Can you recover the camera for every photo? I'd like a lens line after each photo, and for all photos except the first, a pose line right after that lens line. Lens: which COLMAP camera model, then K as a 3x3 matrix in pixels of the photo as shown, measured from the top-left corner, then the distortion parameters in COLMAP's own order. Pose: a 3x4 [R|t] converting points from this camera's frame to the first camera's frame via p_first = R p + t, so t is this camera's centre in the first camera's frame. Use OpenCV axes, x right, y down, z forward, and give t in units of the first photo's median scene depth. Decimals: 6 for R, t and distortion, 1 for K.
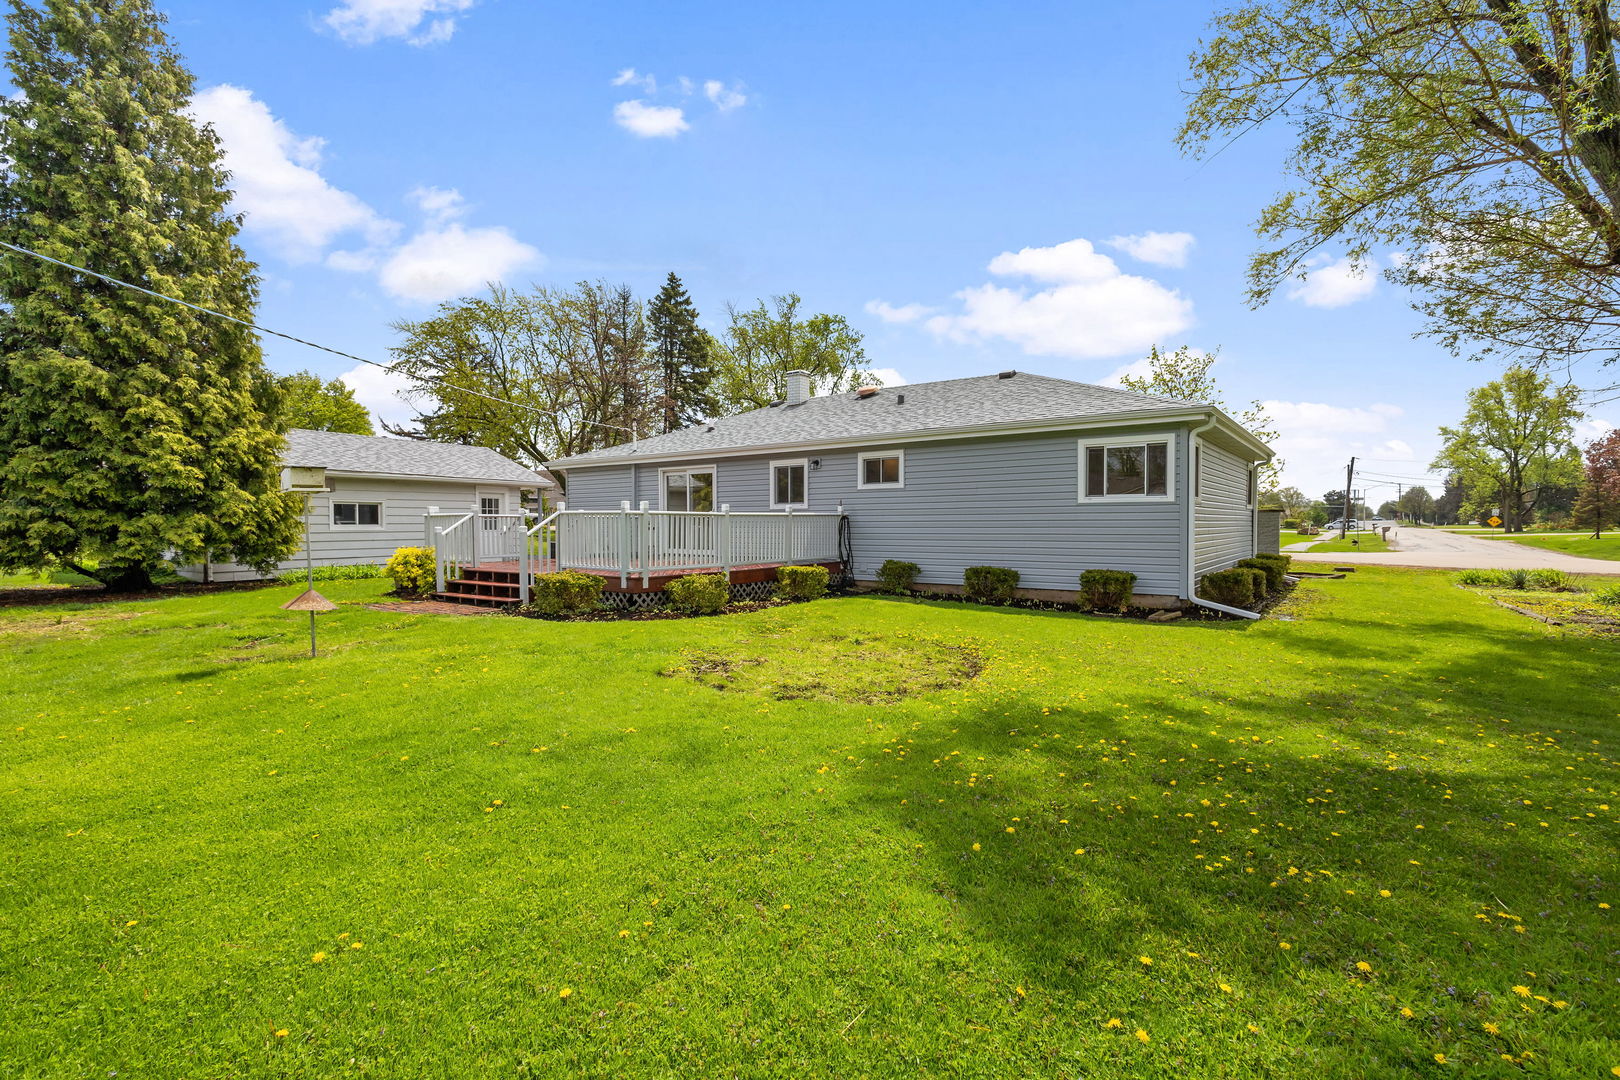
lens RADIAL K [[745.5, 0, 815.4], [0, 745.5, 545.5], [0, 0, 1]] dist [0.011505, -0.000687]
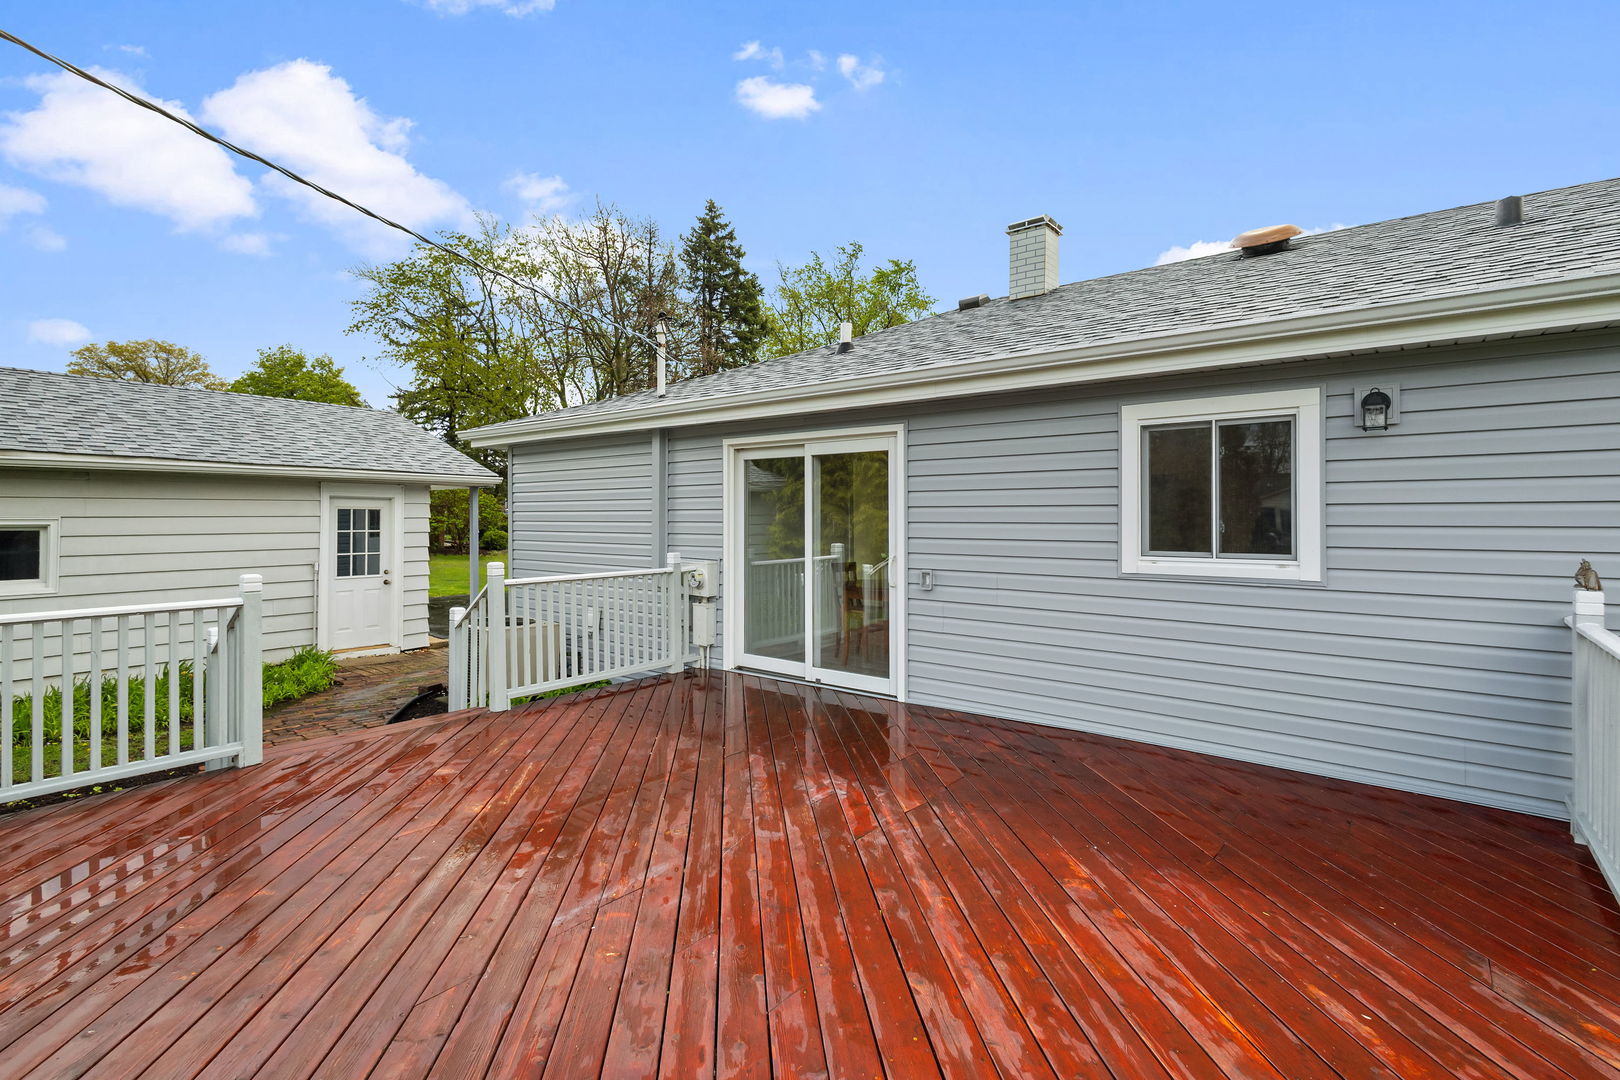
lens RADIAL K [[745.5, 0, 818.0], [0, 745.5, 513.0], [0, 0, 1]] dist [0.011505, -0.000687]
pose [[0.999531, -0.000153, -0.030623, -0.062605], [-0.000712, 0.999601, -0.028254, -0.023076], [0.030615, 0.028262, 0.999132, 0.259103]]
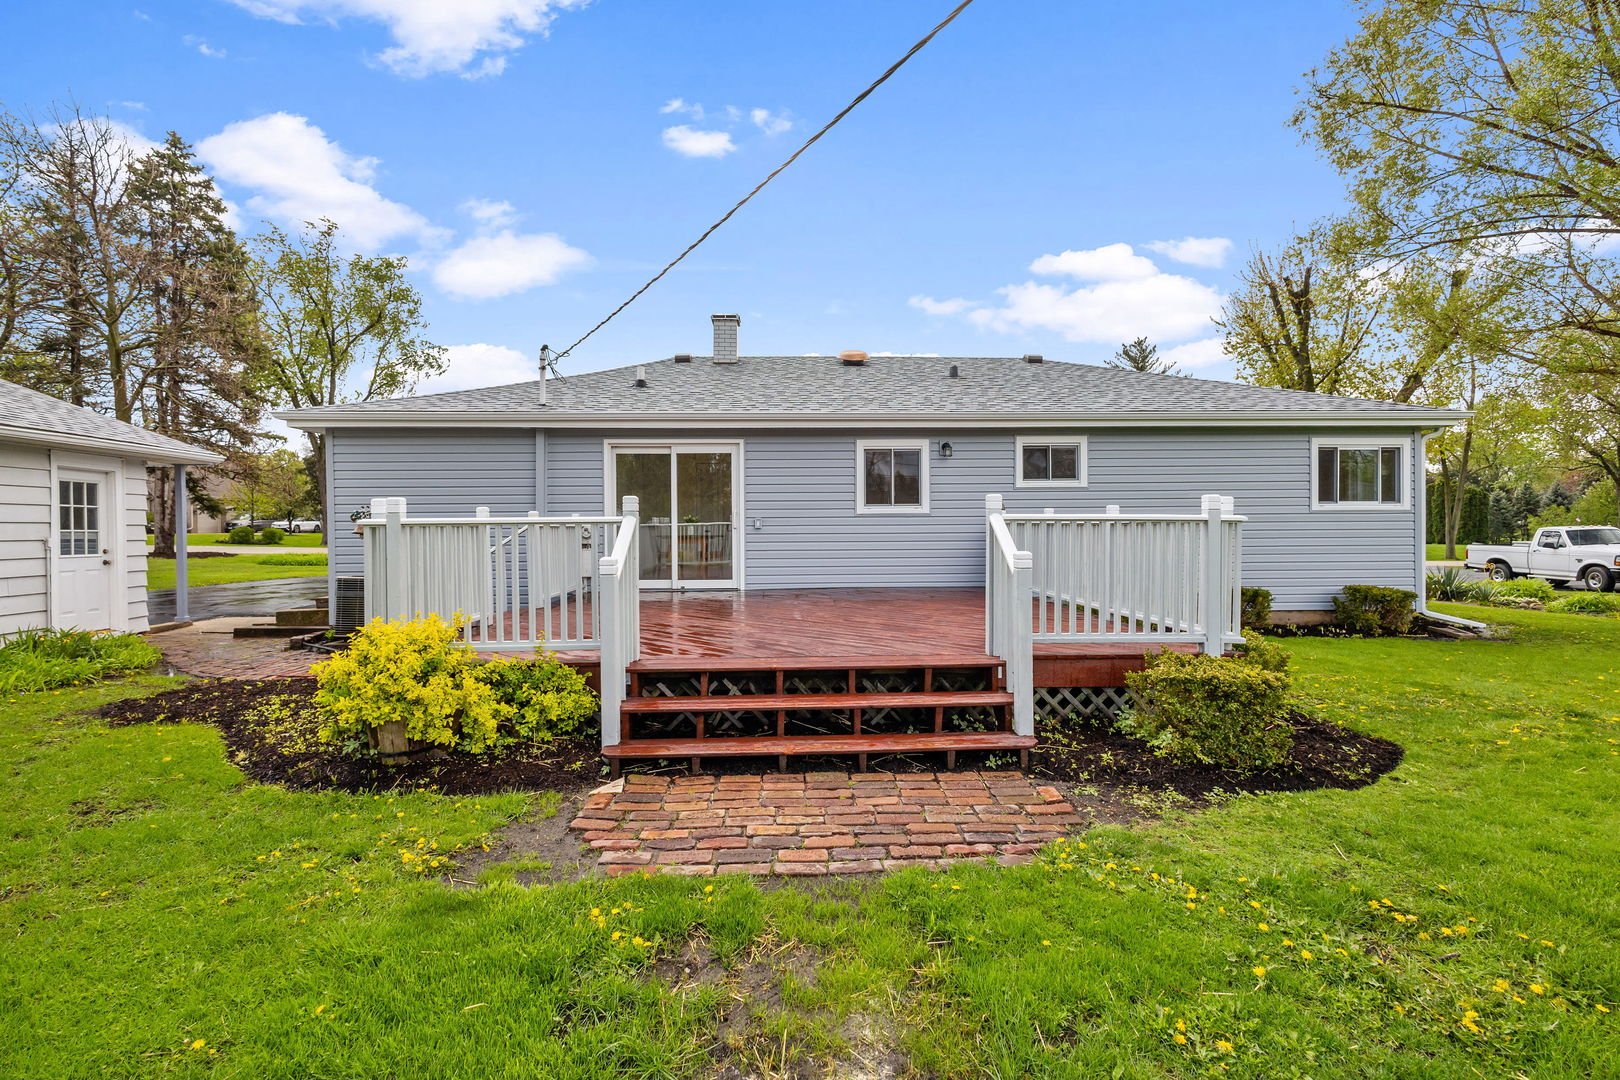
lens RADIAL K [[745.5, 0, 811.3], [0, 745.5, 523.7], [0, 0, 1]] dist [0.011505, -0.000687]
pose [[0.776477, -0.002870, 0.630139, -0.185427], [0.022782, 0.999464, -0.023521, -0.009109], [-0.629734, 0.032620, 0.776126, 0.190212]]
